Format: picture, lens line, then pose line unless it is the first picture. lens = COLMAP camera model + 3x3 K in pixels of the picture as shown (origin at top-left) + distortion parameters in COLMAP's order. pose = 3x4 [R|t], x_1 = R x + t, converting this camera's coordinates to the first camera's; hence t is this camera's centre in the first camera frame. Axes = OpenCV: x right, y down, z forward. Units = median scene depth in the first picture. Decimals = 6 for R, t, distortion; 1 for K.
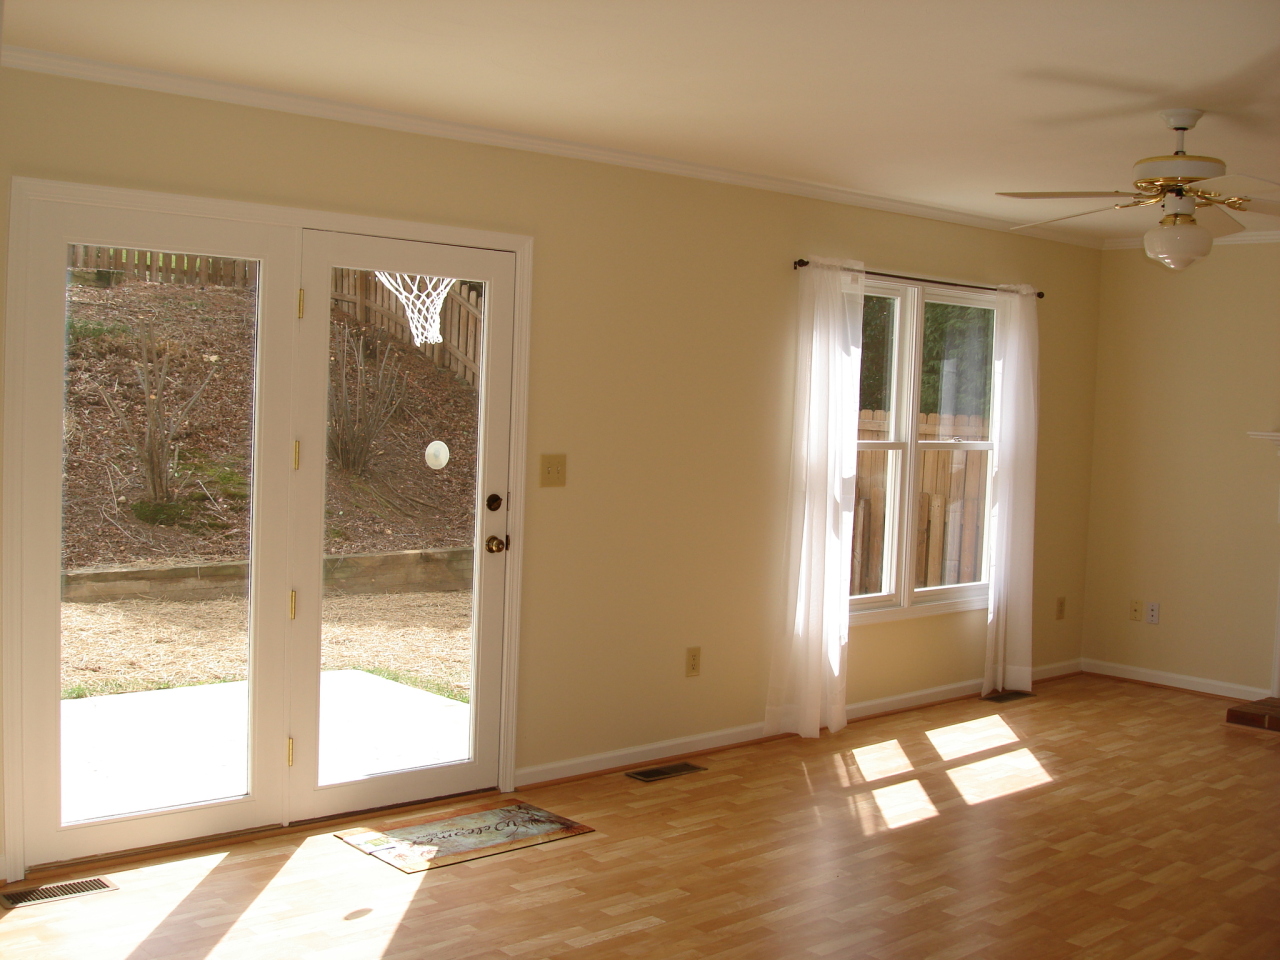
lens RADIAL K [[1446.2, 0, 639.0], [0, 1446.2, 478.0], [0, 0, 1]] dist [-0.096707, 0.000000]
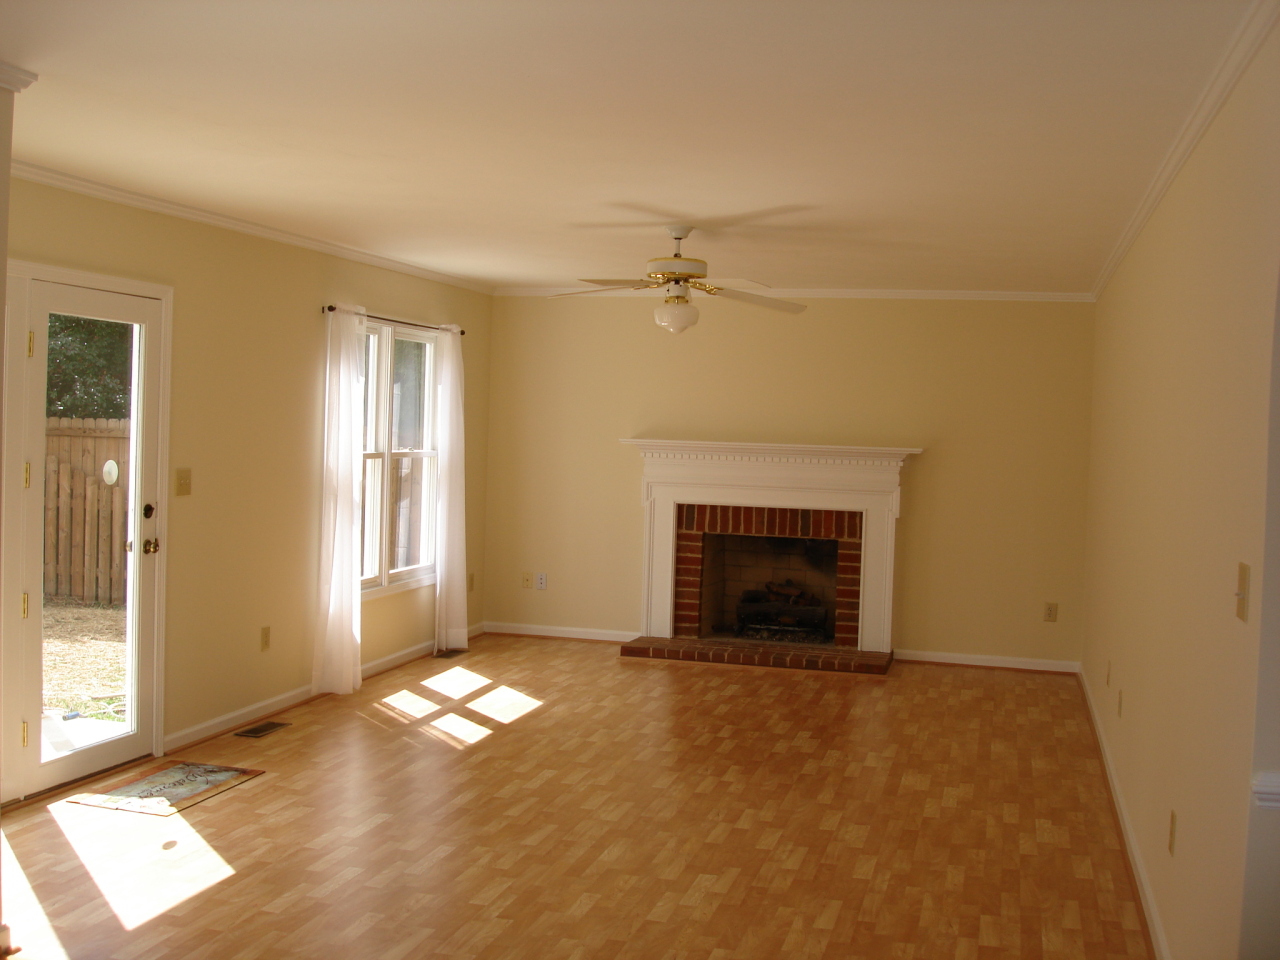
lens RADIAL K [[1446.2, 0, 640.5], [0, 1446.2, 479.2], [0, 0, 1]] dist [-0.096707, 0.000000]
pose [[0.834402, -0.029074, 0.550390, -0.406453], [0.029818, 0.999526, 0.007595, -0.005992], [-0.550350, 0.010074, 0.834873, -0.196993]]
